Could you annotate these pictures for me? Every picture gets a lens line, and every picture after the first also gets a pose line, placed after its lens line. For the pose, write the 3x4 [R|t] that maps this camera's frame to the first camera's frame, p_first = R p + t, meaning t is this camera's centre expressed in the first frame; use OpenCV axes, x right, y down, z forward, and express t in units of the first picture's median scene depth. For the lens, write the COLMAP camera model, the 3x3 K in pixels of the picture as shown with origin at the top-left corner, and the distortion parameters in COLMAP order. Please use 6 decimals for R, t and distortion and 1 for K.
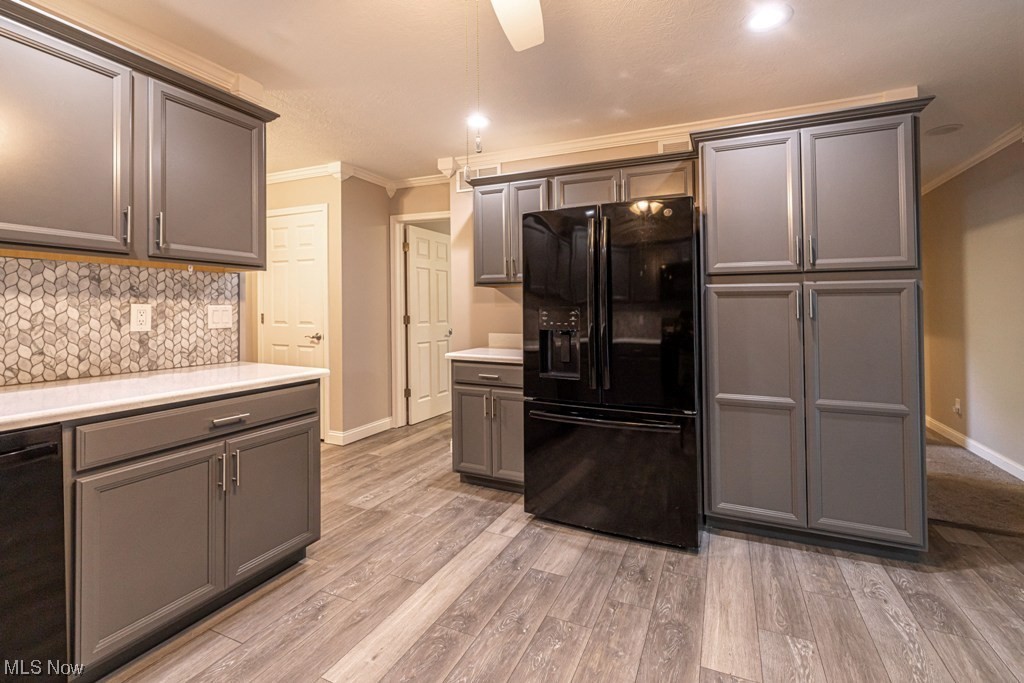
lens RADIAL K [[449.2, 0, 499.1], [0, 449.2, 296.7], [0, 0, 1]] dist [-0.002441, 0.001763]
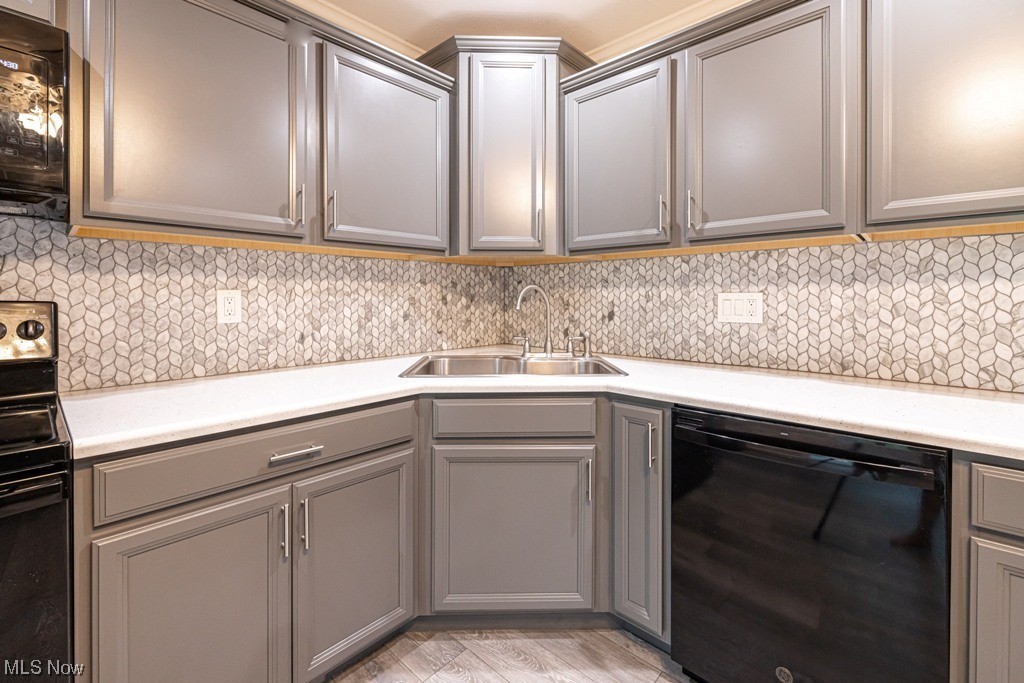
lens RADIAL K [[435.0, 0, 527.1], [0, 435.0, 300.4], [0, 0, 1]] dist [-0.002558, -0.000602]
pose [[-0.260522, 0.004066, -0.965459, -0.079117], [0.027051, 0.999629, -0.003090, 0.009926], [0.965089, -0.026922, -0.260535, 0.336777]]
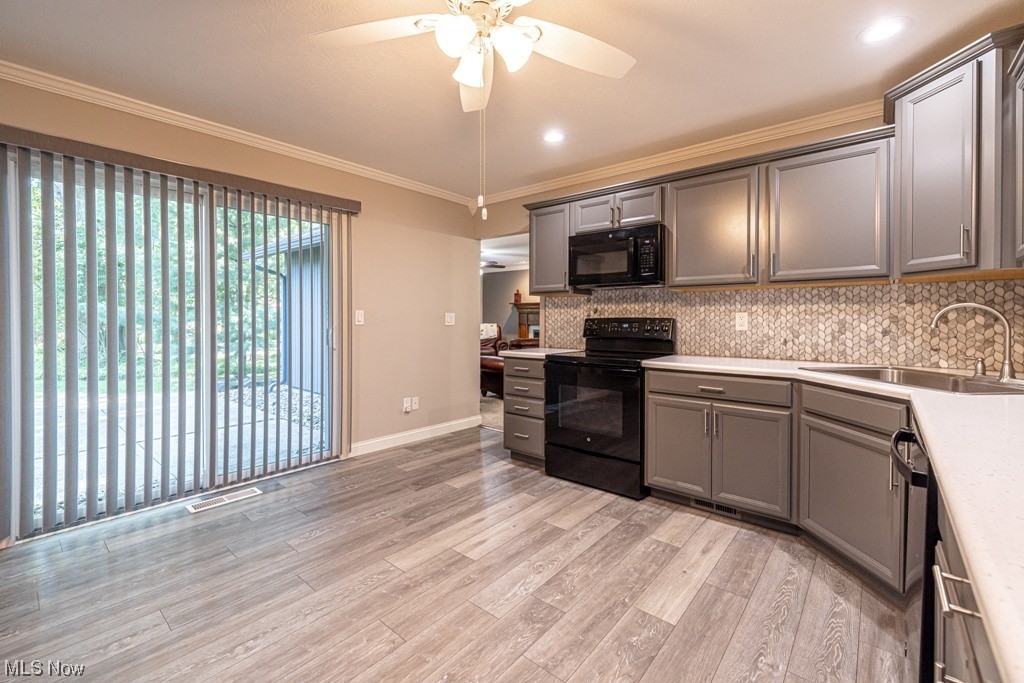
lens RADIAL K [[435.0, 0, 504.7], [0, 435.0, 316.3], [0, 0, 1]] dist [-0.002558, -0.000602]
pose [[-0.969303, 0.000332, 0.245870, -0.299878], [-0.007150, 0.999538, -0.029539, 0.037867], [-0.245766, -0.030391, -0.968853, 1.296384]]
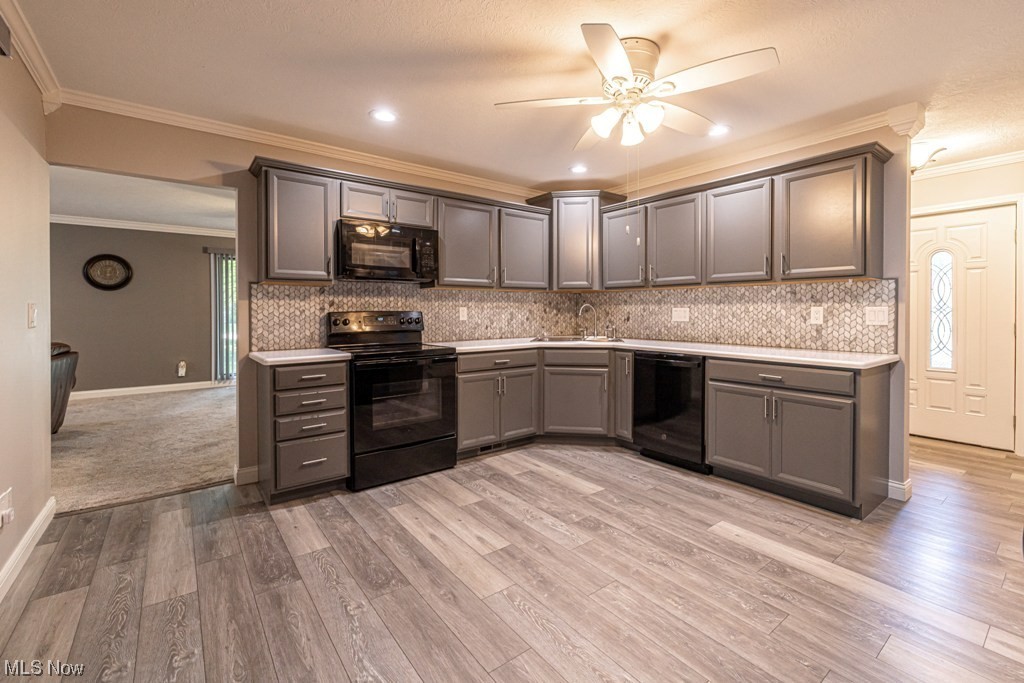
lens RADIAL K [[449.2, 0, 540.6], [0, 449.2, 308.8], [0, 0, 1]] dist [-0.002441, 0.001763]
pose [[-0.415241, -0.001864, -0.909709, 1.094540], [0.026535, 0.999548, -0.014160, 0.021025], [0.909324, -0.030019, -0.415004, 0.811627]]
